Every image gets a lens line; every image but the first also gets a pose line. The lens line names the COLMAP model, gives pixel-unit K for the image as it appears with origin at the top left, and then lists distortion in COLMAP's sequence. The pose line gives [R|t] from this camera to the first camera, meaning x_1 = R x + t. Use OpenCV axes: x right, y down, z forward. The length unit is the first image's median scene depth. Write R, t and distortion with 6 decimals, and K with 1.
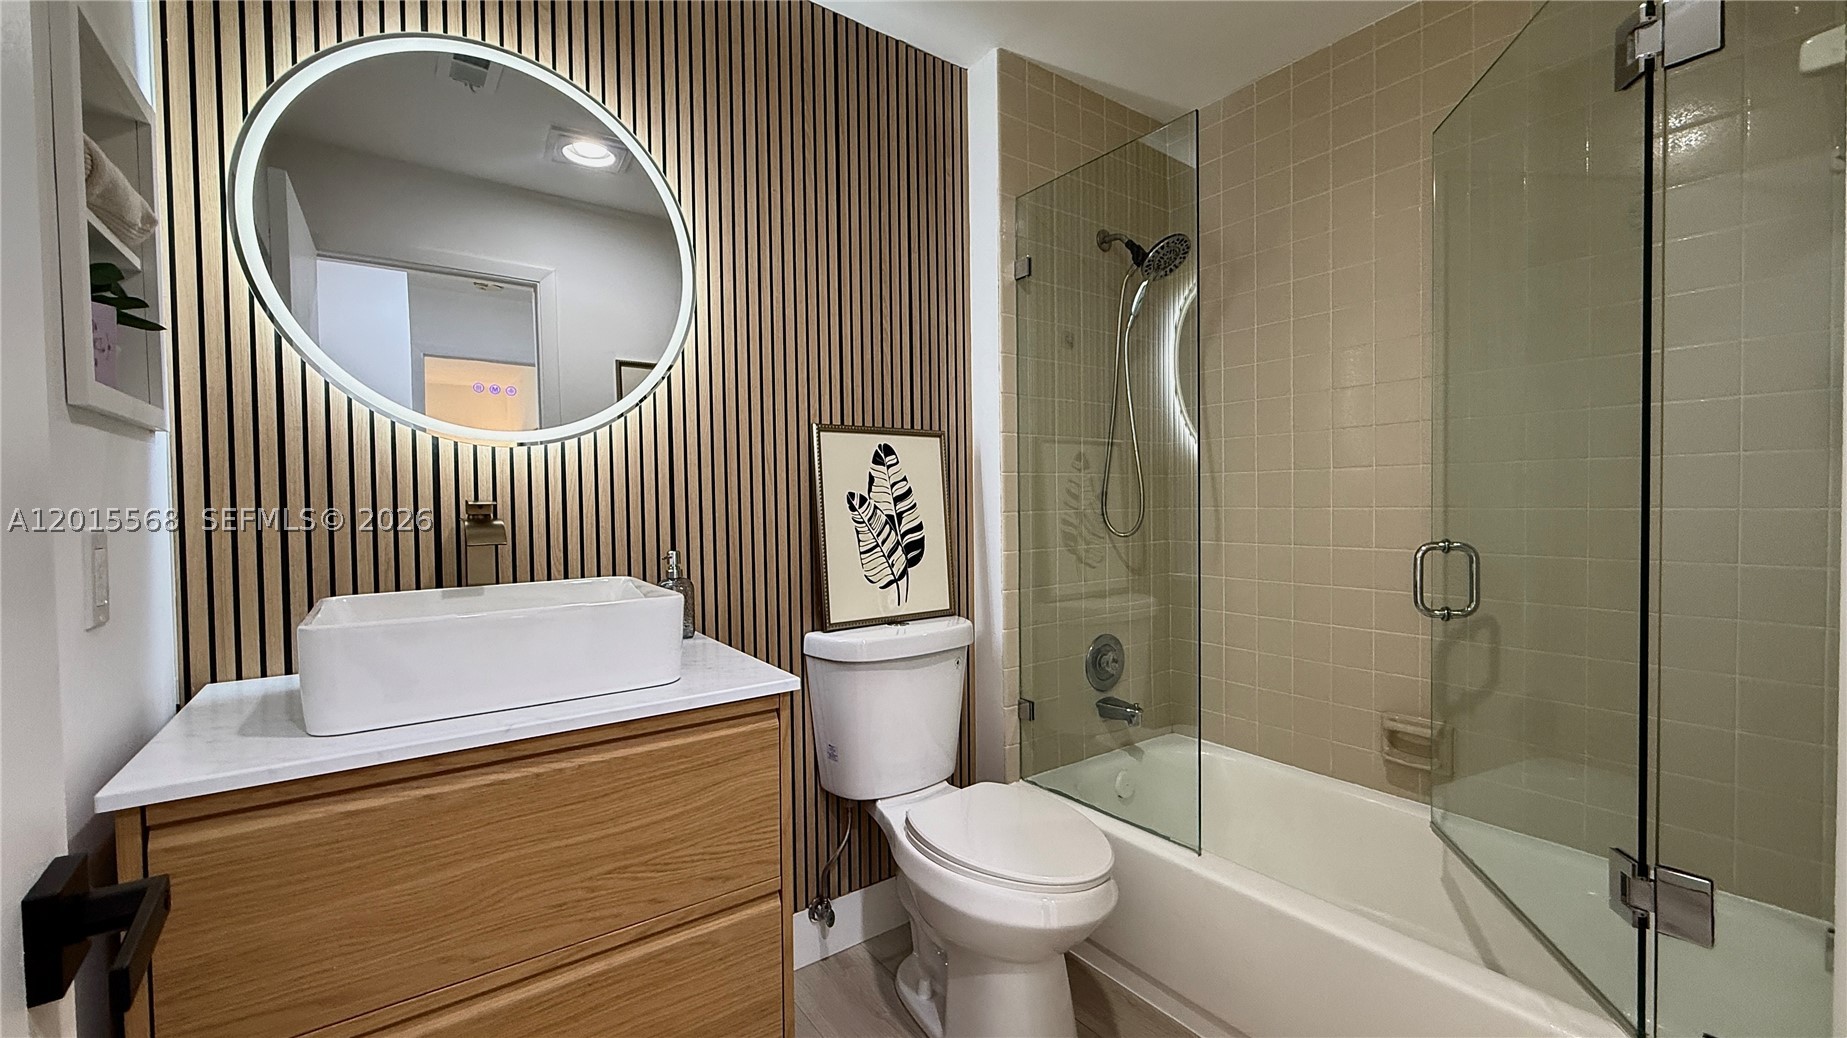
lens RADIAL K [[723.8, 0, 922.6], [0, 723.8, 517.9], [0, 0, 1]] dist [-0.008064, -0.000245]
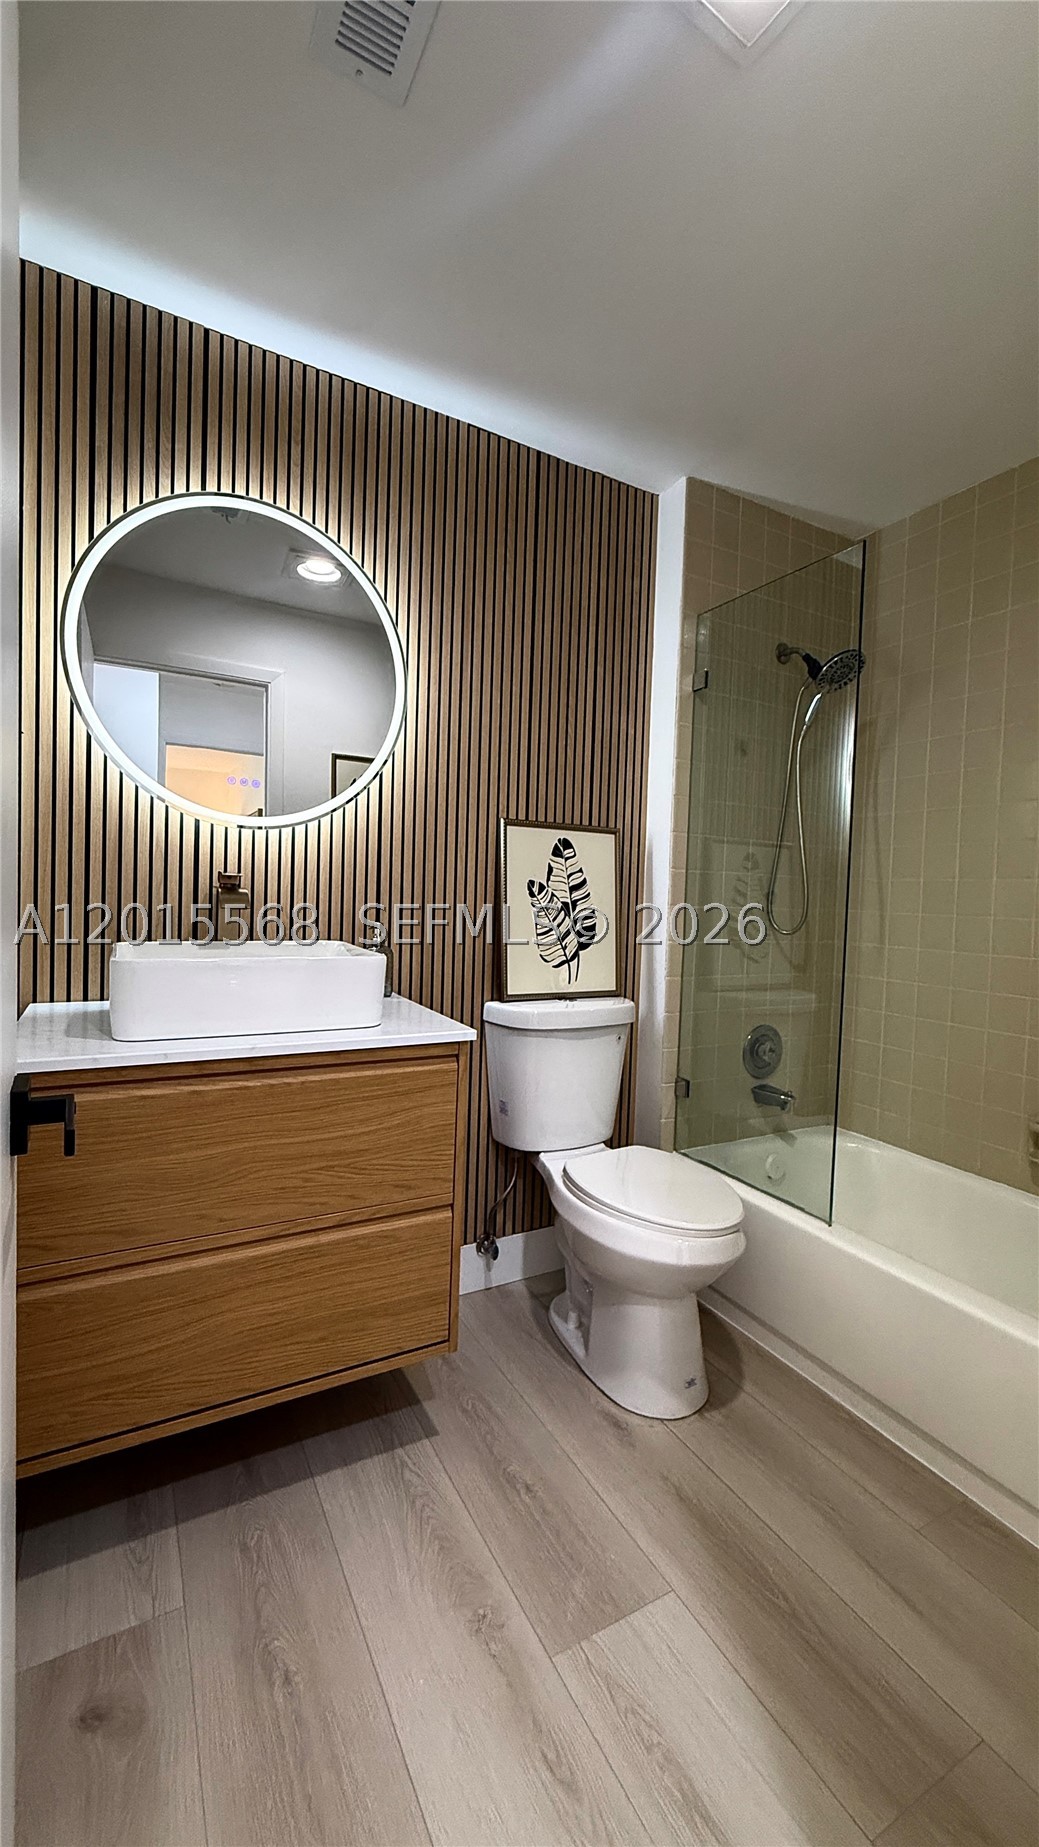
lens RADIAL K [[723.8, 0, 517.6], [0, 723.8, 920.1], [0, 0, 1]] dist [-0.008064, -0.000245]
pose [[0.990029, 0.051146, -0.131248, 0.031398], [-0.049559, 0.998654, 0.015332, 0.010562], [0.131855, -0.008674, 0.991231, -0.122831]]
